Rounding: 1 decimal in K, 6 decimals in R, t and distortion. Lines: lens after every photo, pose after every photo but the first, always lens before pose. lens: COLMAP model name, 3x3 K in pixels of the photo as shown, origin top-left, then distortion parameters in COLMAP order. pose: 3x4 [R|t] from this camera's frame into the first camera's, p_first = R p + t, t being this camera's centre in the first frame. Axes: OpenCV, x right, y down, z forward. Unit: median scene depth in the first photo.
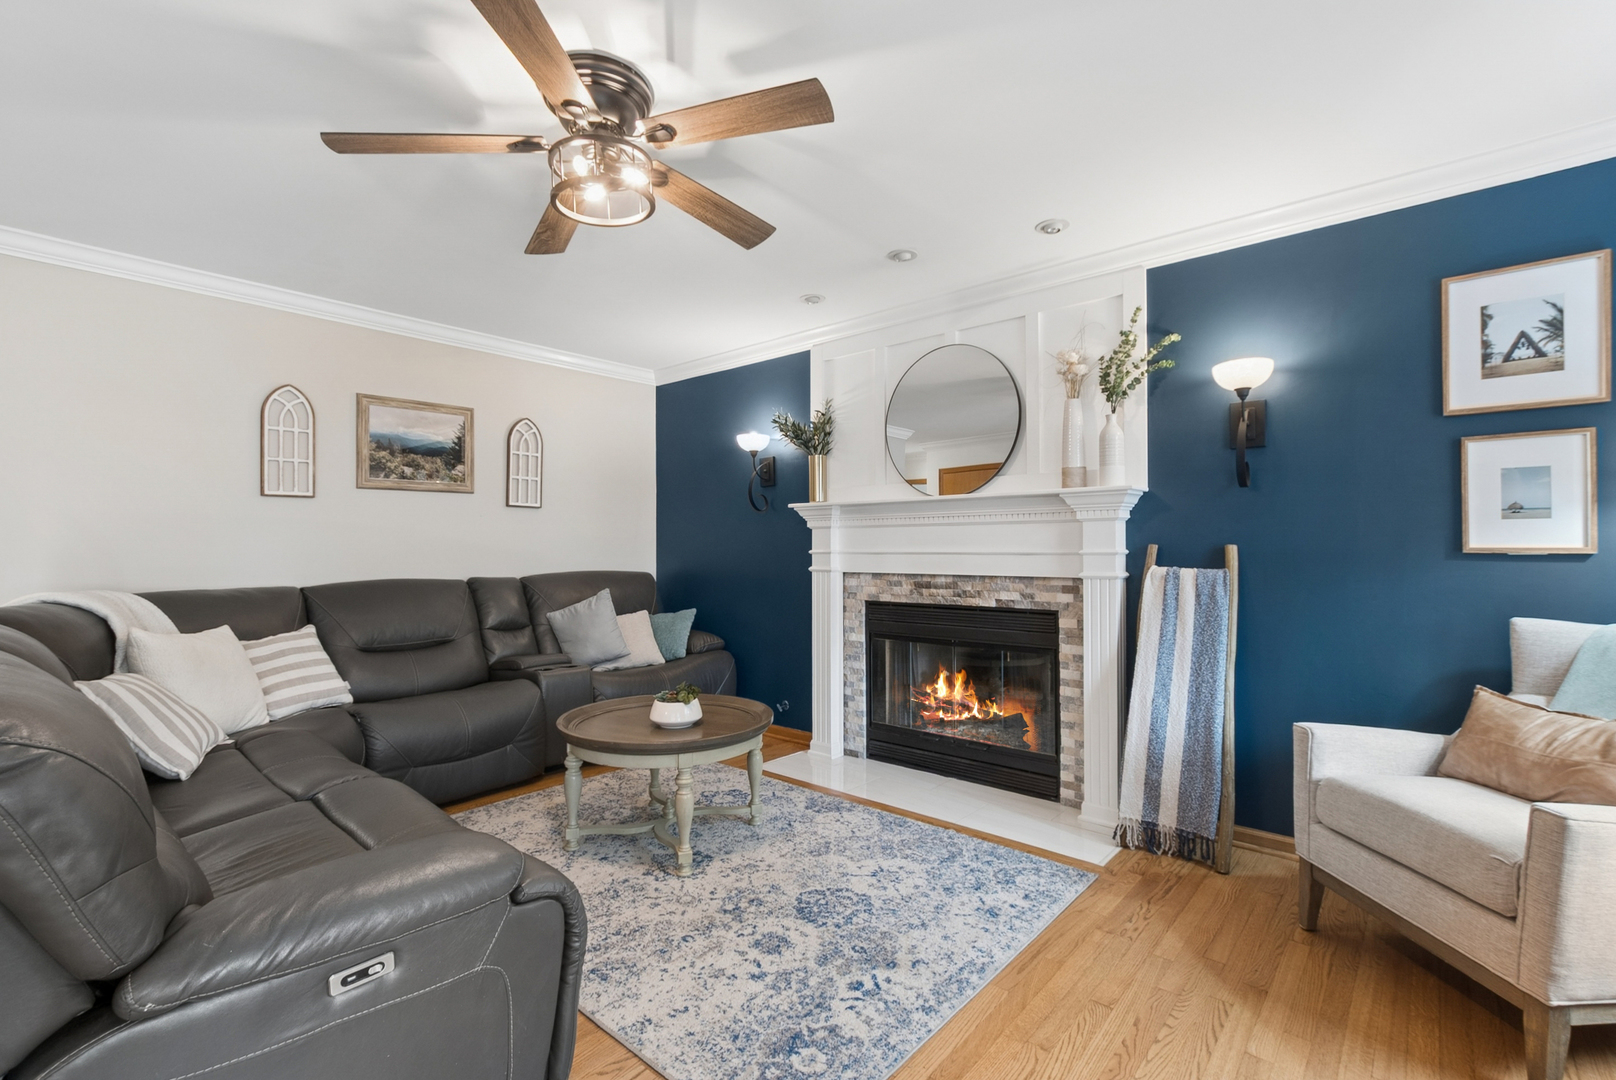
lens RADIAL K [[729.4, 0, 809.7], [0, 729.4, 535.7], [0, 0, 1]] dist [-0.016320, 0.001778]
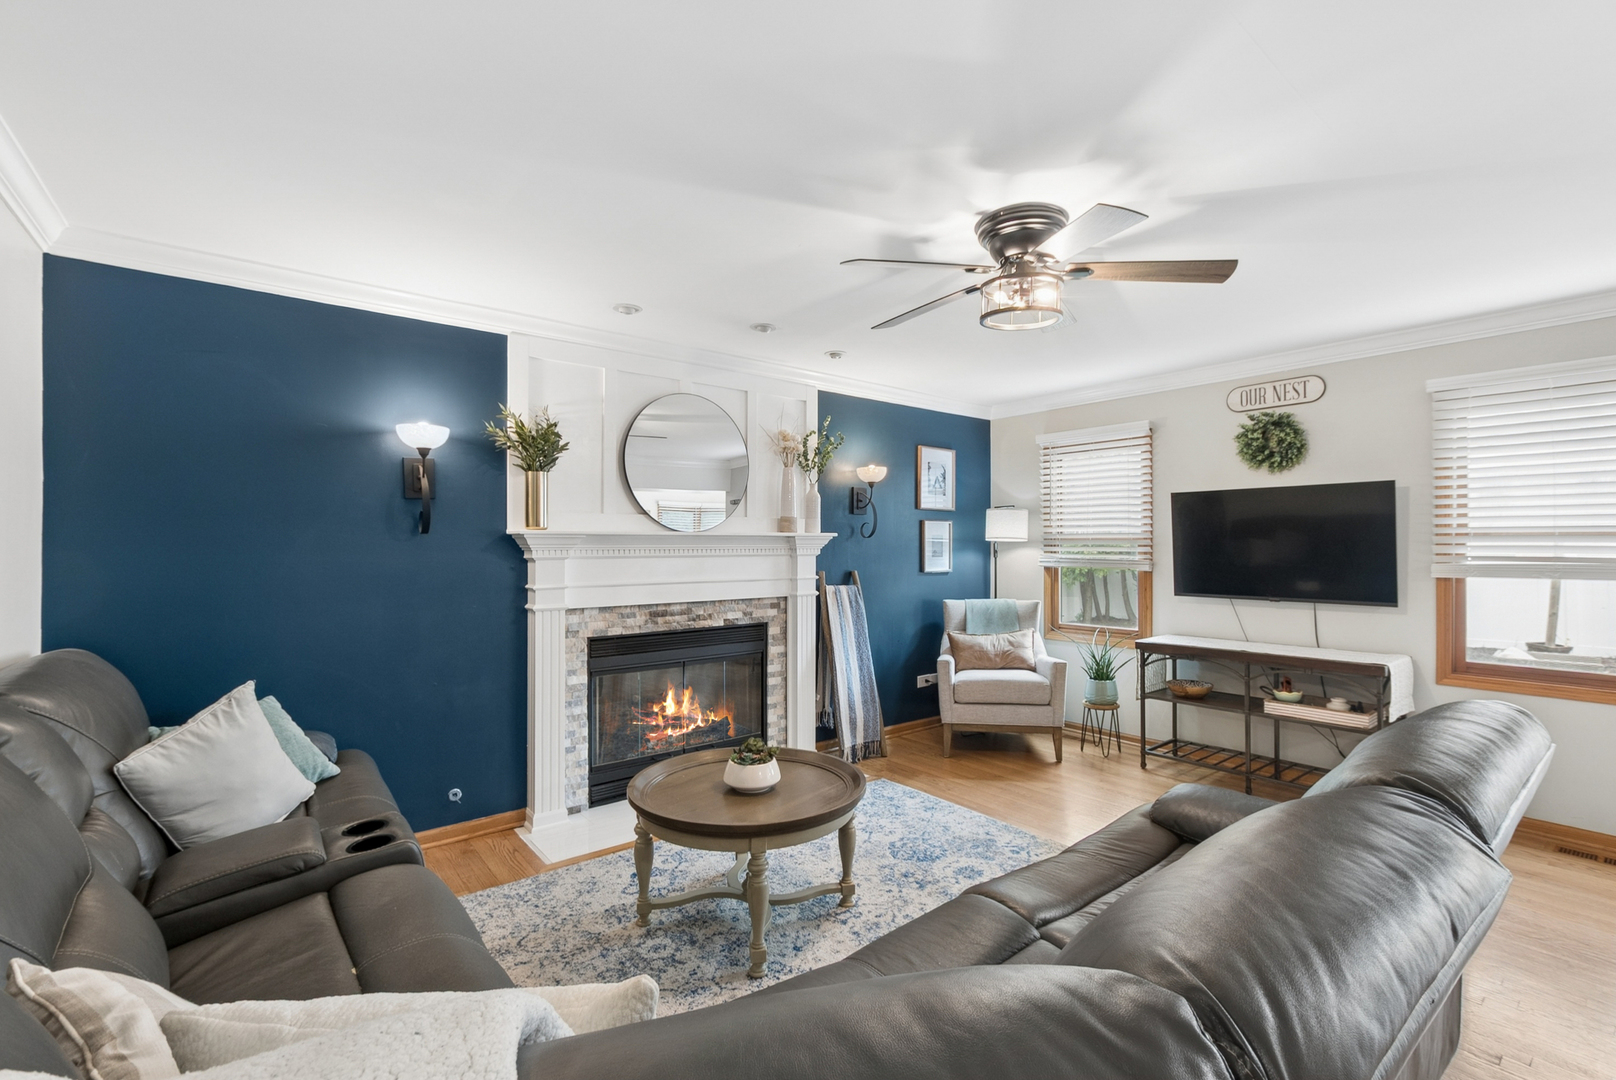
lens RADIAL K [[729.4, 0, 819.4], [0, 729.4, 541.5], [0, 0, 1]] dist [-0.016320, 0.001778]
pose [[0.154815, 0.005999, 0.987925, -0.892485], [-0.015852, 0.999868, -0.003588, -0.038395], [-0.987816, -0.015105, 0.154890, 0.650352]]
